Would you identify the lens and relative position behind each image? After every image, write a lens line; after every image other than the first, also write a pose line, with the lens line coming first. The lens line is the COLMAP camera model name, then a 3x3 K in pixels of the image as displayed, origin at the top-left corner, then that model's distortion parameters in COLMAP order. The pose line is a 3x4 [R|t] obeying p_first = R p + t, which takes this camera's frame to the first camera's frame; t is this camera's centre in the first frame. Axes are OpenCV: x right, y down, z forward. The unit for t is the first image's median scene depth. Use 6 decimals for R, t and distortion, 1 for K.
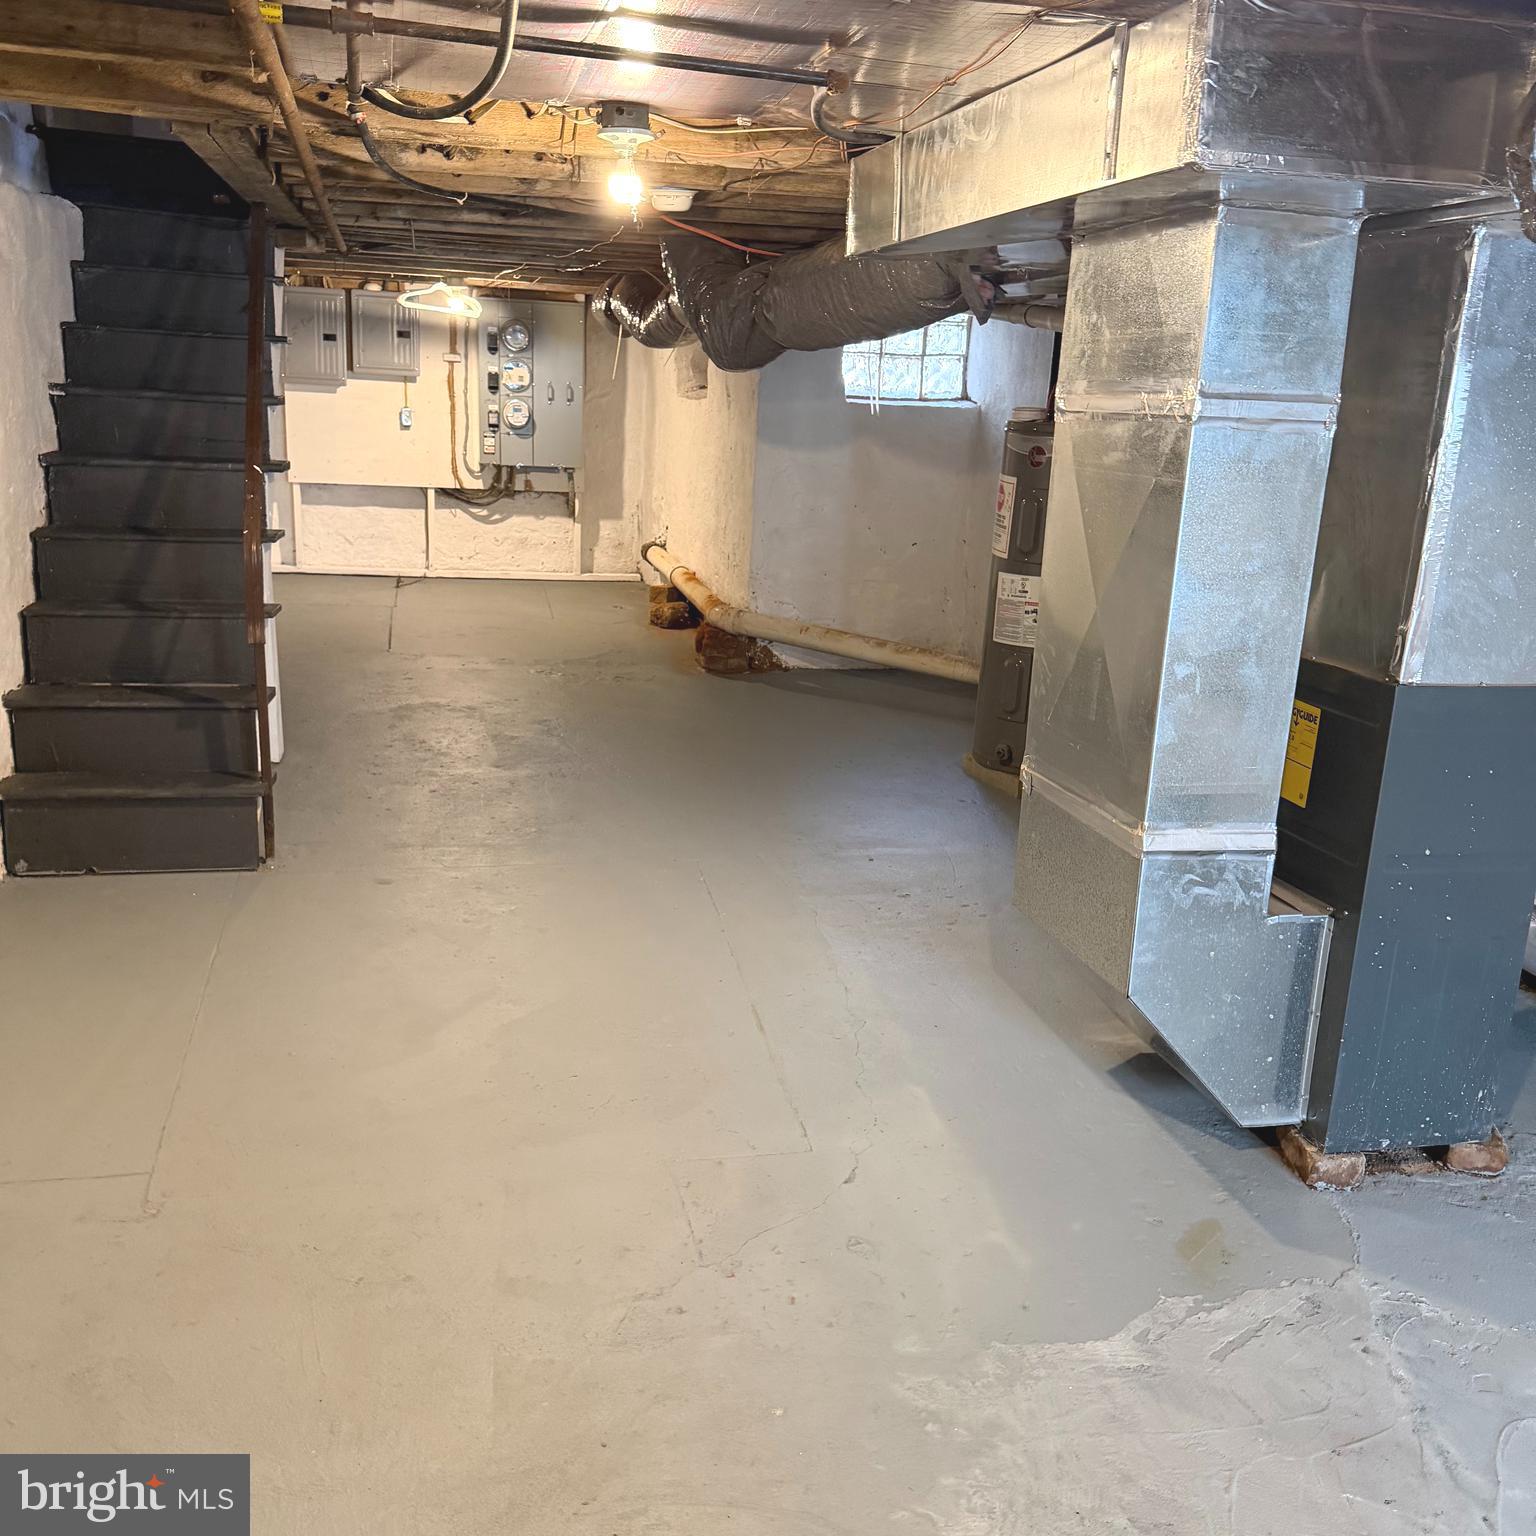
lens RADIAL K [[1459.8, 0, 768.0], [0, 1459.8, 768.0], [0, 0, 1]] dist [0.225348, -0.491211]
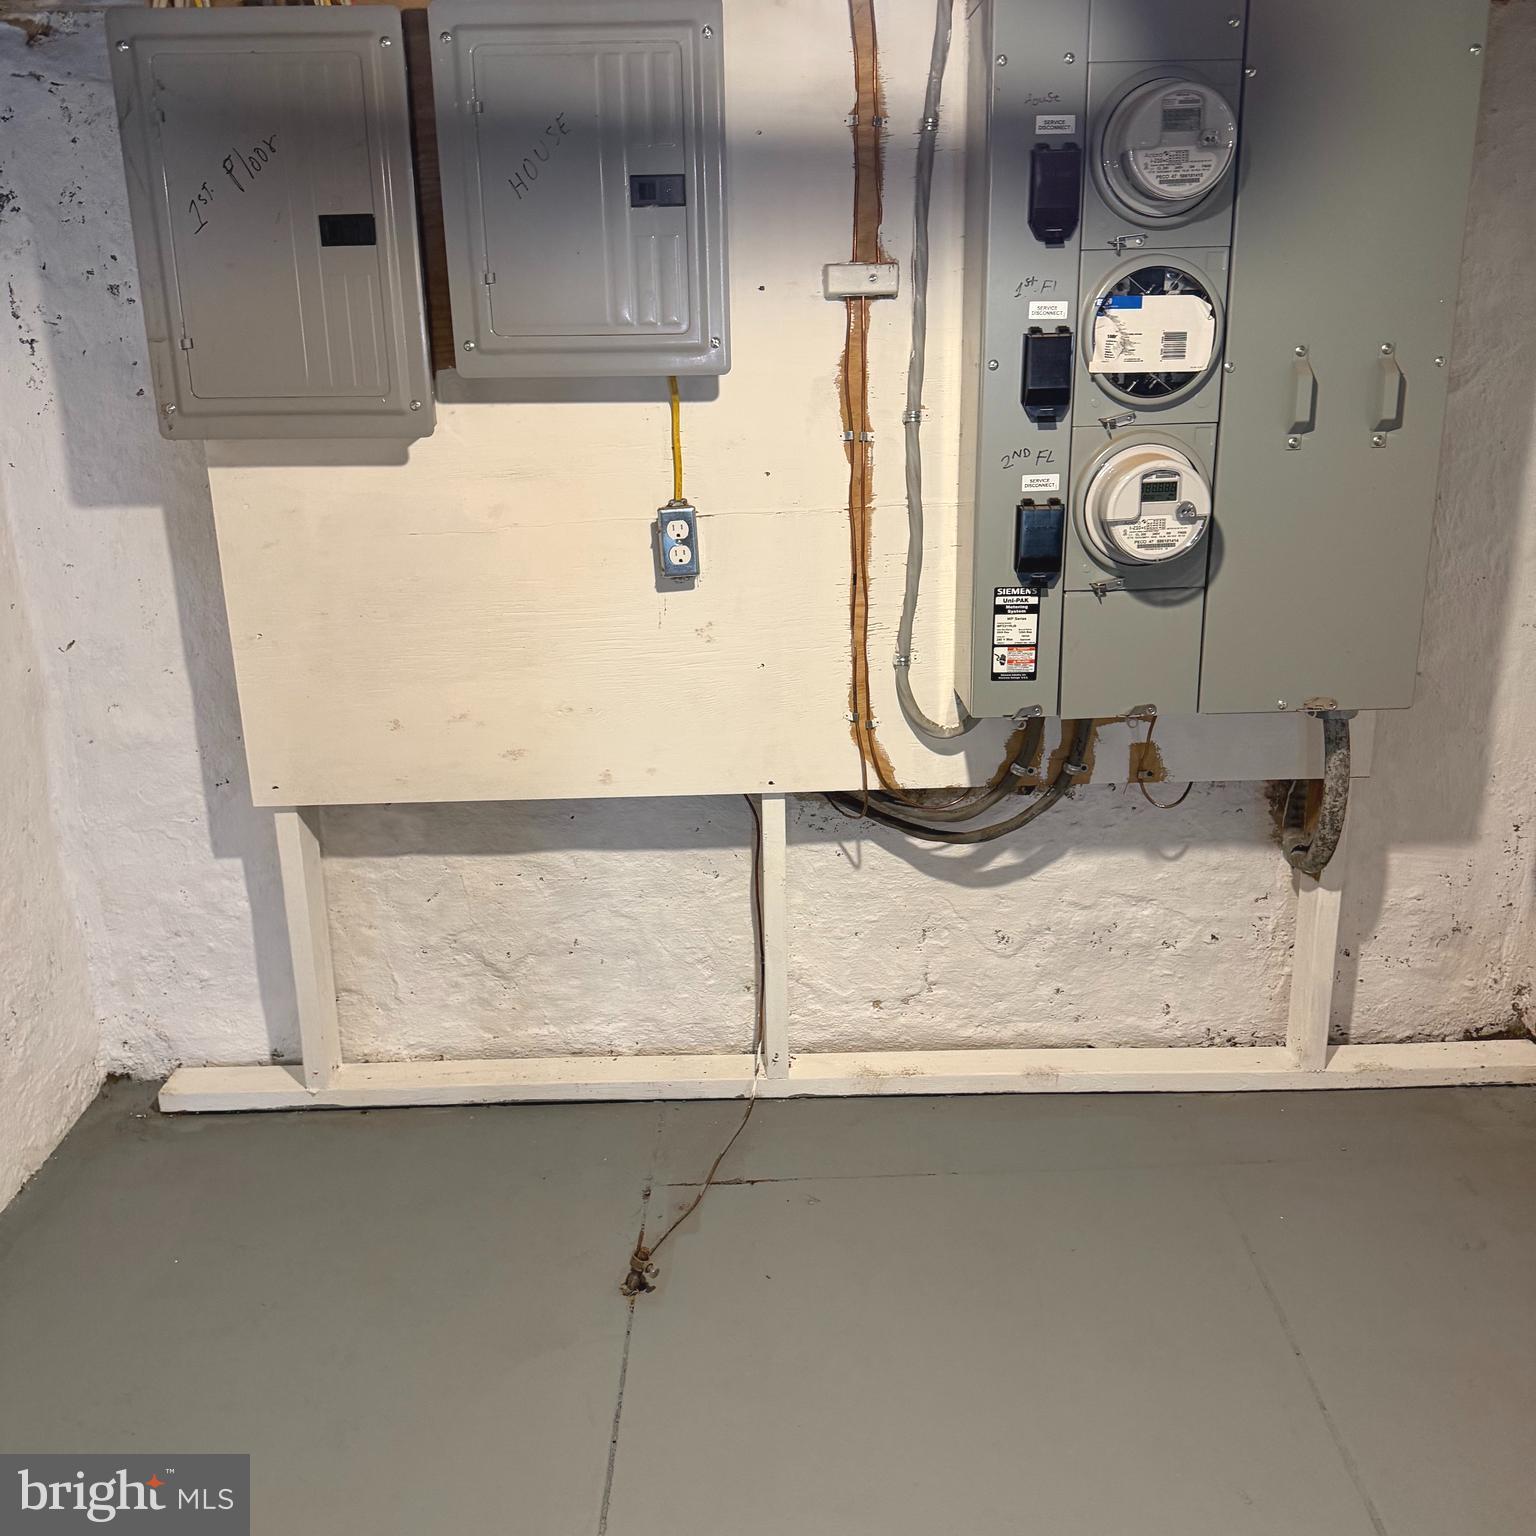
lens RADIAL K [[1459.8, 0, 768.0], [0, 1459.8, 768.0], [0, 0, 1]] dist [0.225348, -0.491211]
pose [[0.974026, -0.001047, -0.226435, -0.174784], [0.008660, 0.999430, 0.032630, -0.207698], [0.226272, -0.033743, 0.973480, 0.770587]]
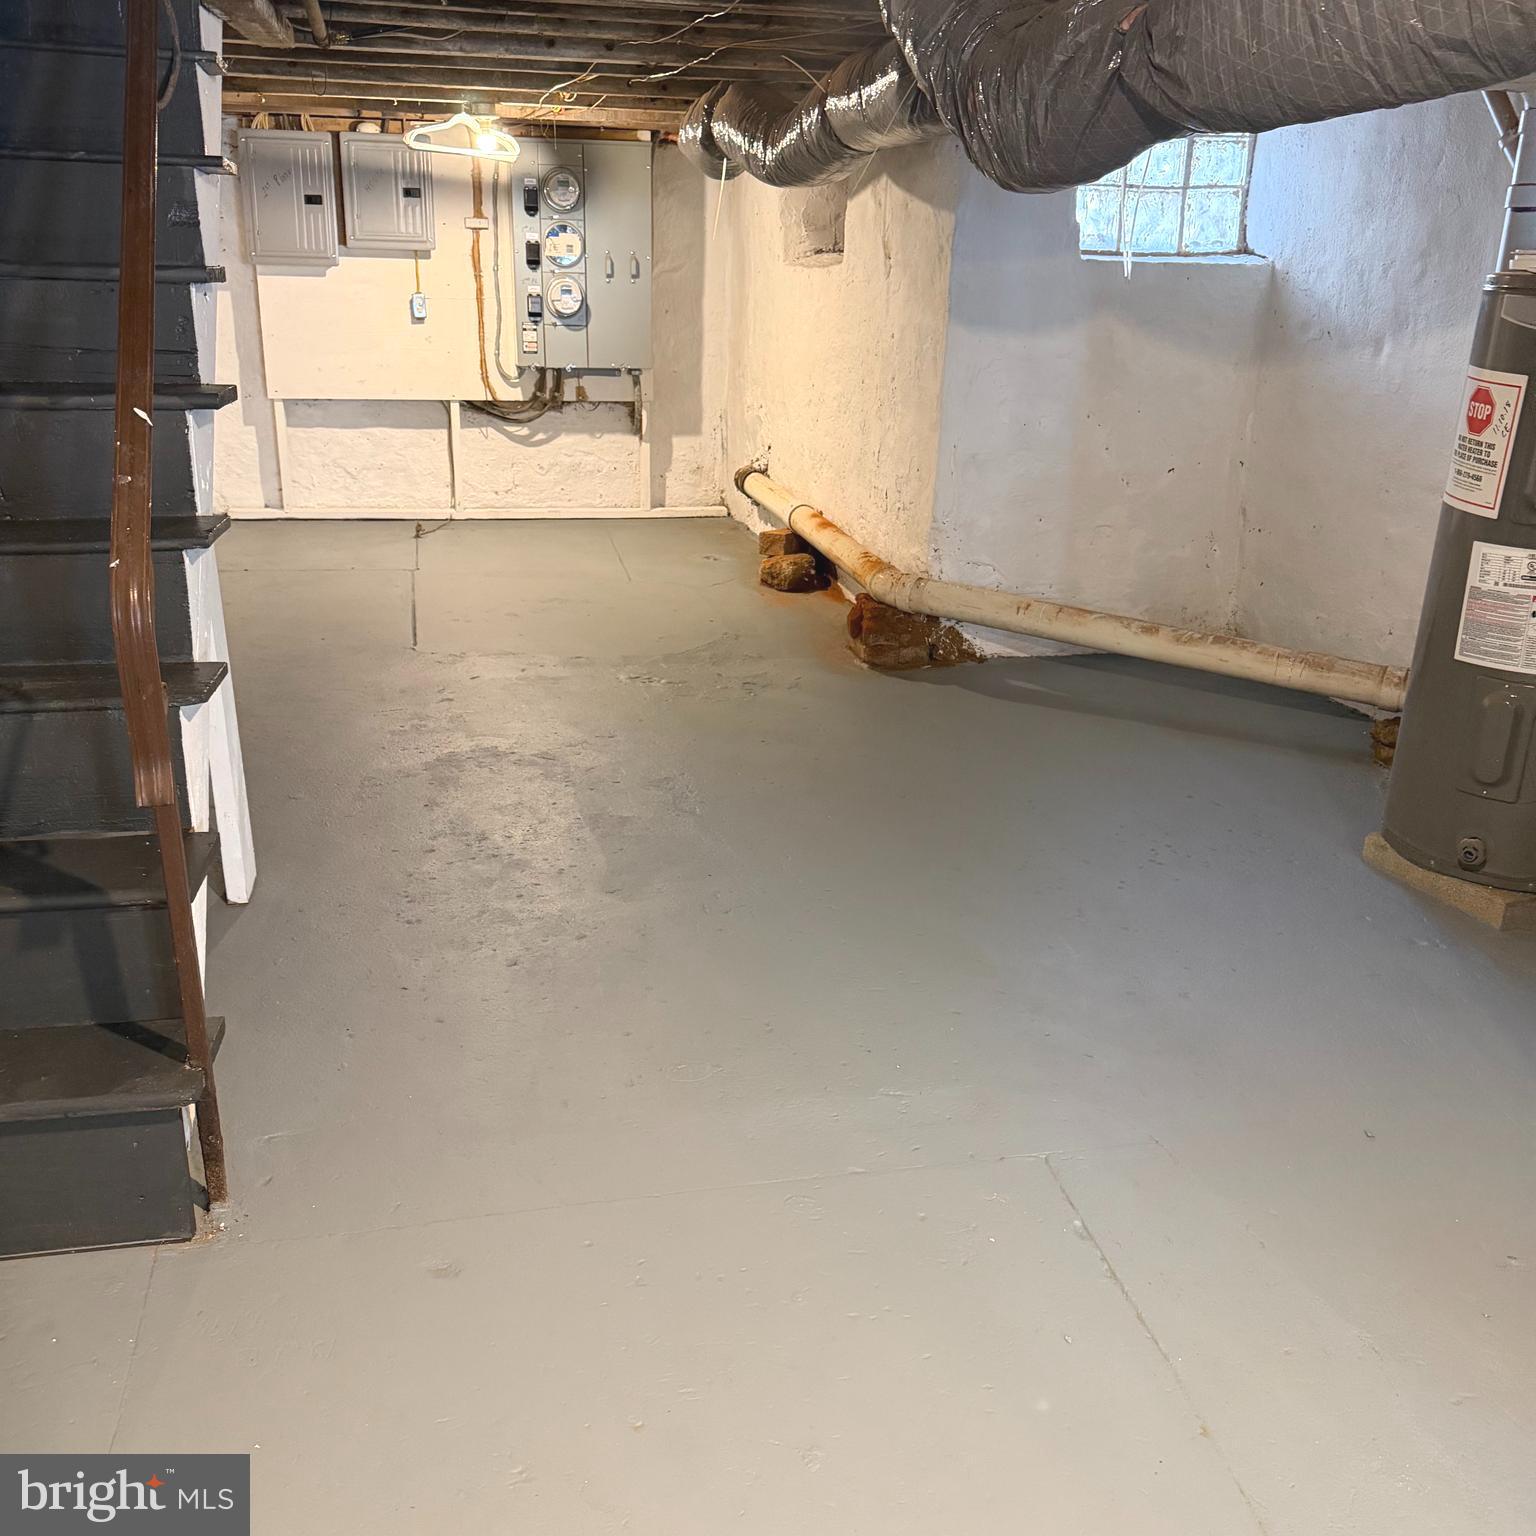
lens RADIAL K [[1469.7, 0, 773.6], [0, 1469.7, 786.6], [0, 0, 1]] dist [0.172494, -0.353001]
pose [[0.999721, -0.021989, -0.008602, -0.063588], [0.022614, 0.996463, 0.080928, -0.051647], [0.006792, -0.081100, 0.996683, 0.230781]]
